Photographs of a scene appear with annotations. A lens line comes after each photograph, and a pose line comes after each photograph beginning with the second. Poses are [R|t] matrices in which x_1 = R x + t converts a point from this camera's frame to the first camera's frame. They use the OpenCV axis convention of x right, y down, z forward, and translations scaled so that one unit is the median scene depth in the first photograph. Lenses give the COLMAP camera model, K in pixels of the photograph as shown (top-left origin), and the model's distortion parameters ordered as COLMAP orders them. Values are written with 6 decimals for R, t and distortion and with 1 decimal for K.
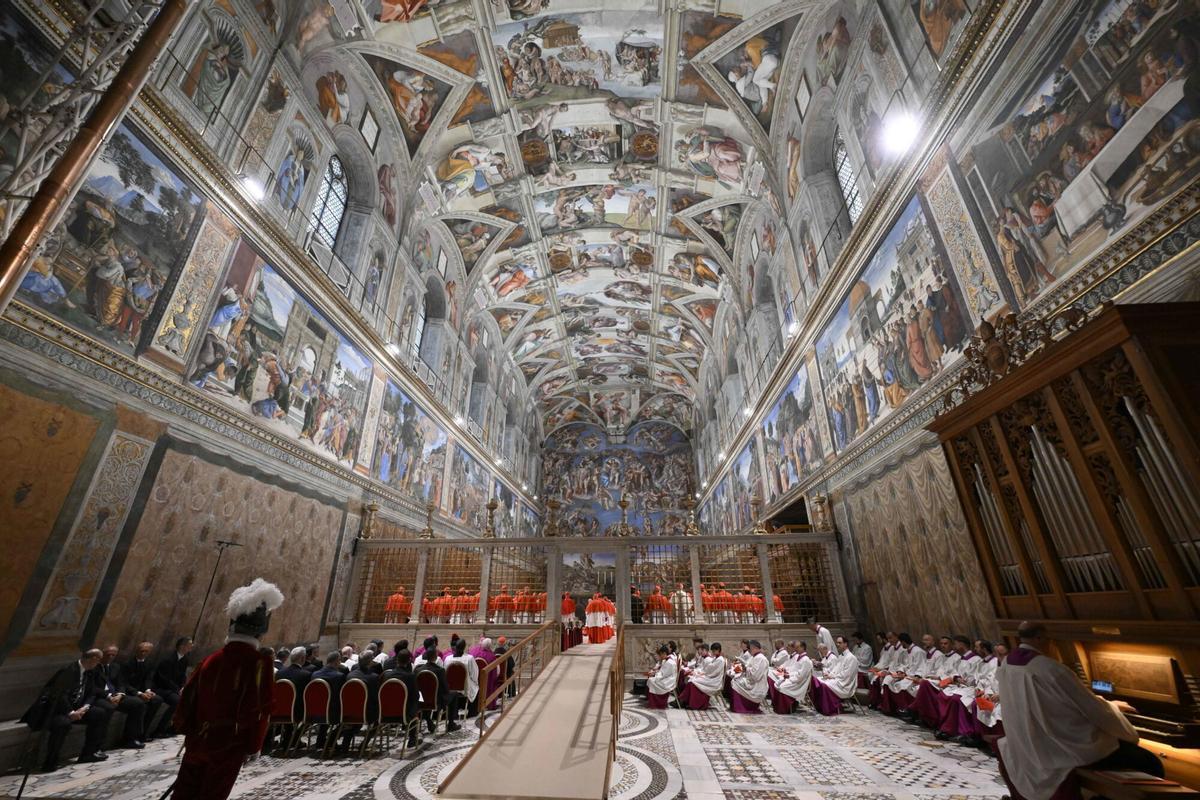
lens RADIAL K [[473.1, 0, 605.5], [0, 473.1, 399.6], [0, 0, 1]] dist [-0.001867, -0.000163]
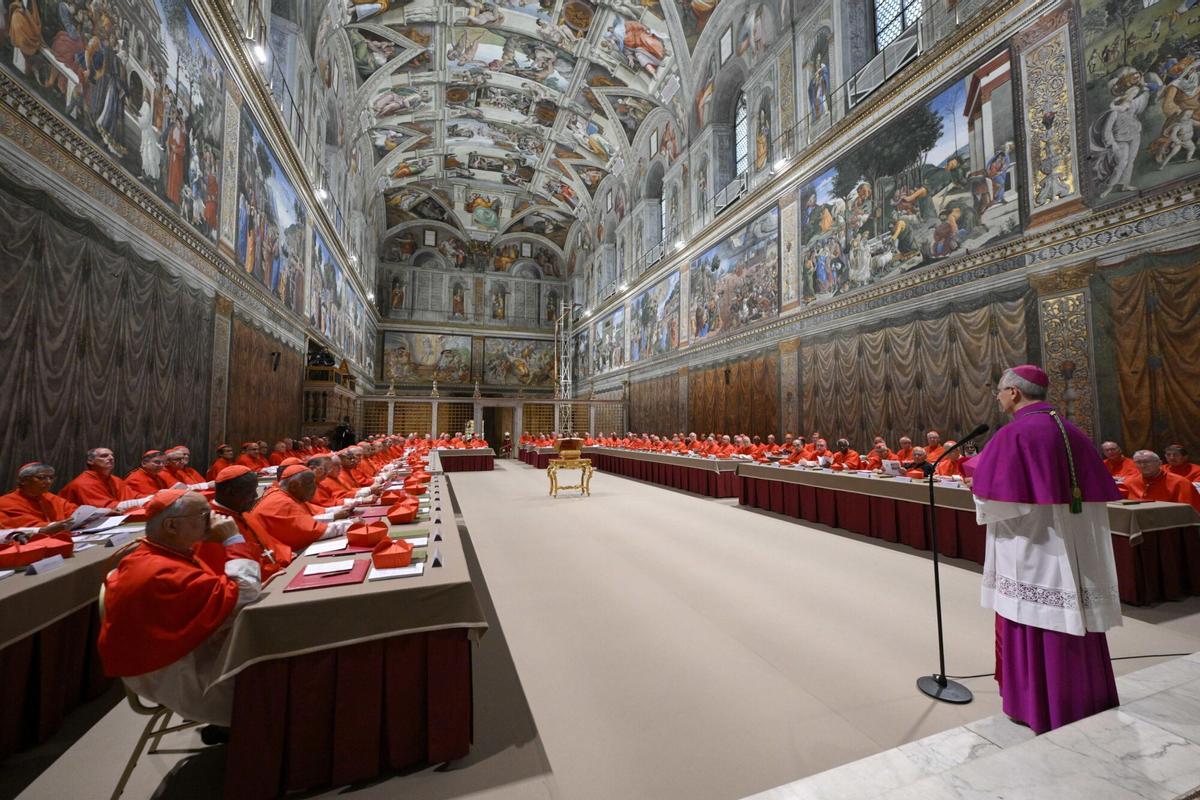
lens RADIAL K [[473.1, 0, 605.5], [0, 473.1, 399.6], [0, 0, 1]] dist [-0.001867, -0.000163]
pose [[-0.920964, -0.019210, -0.389175, 0.157786], [0.165202, 0.885322, -0.434642, 0.636225], [0.352894, -0.464582, -0.812176, 1.453936]]
